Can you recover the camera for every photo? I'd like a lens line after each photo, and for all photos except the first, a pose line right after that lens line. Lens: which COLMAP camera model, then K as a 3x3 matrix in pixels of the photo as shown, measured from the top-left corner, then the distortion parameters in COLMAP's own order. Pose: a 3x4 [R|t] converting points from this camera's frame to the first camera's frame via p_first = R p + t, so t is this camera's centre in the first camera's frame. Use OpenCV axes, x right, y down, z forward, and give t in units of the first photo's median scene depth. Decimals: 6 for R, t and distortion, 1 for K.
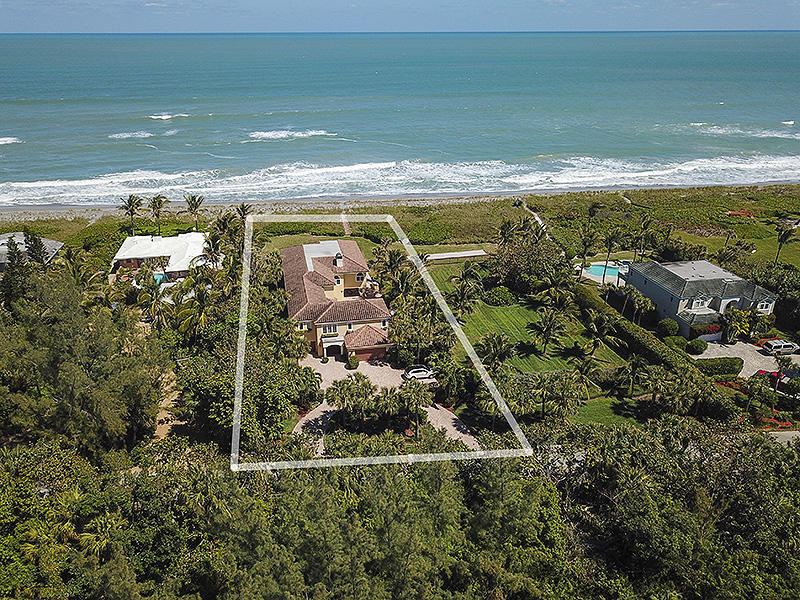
lens RADIAL K [[590.0, 0, 401.2], [0, 590.0, 300.8], [0, 0, 1]] dist [-0.009044, -0.004585]
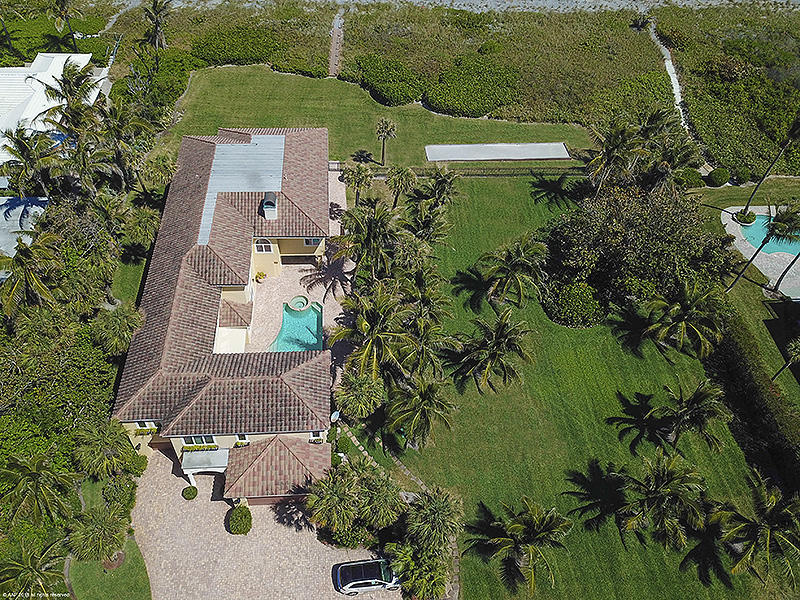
lens RADIAL K [[590.0, 0, 397.7], [0, 590.0, 298.3], [0, 0, 1]] dist [-0.009044, -0.004585]
pose [[0.989669, 0.136112, -0.045035, 0.029598], [-0.103839, 0.897104, 0.429444, -0.188069], [0.098854, -0.420331, 0.901970, 0.436862]]
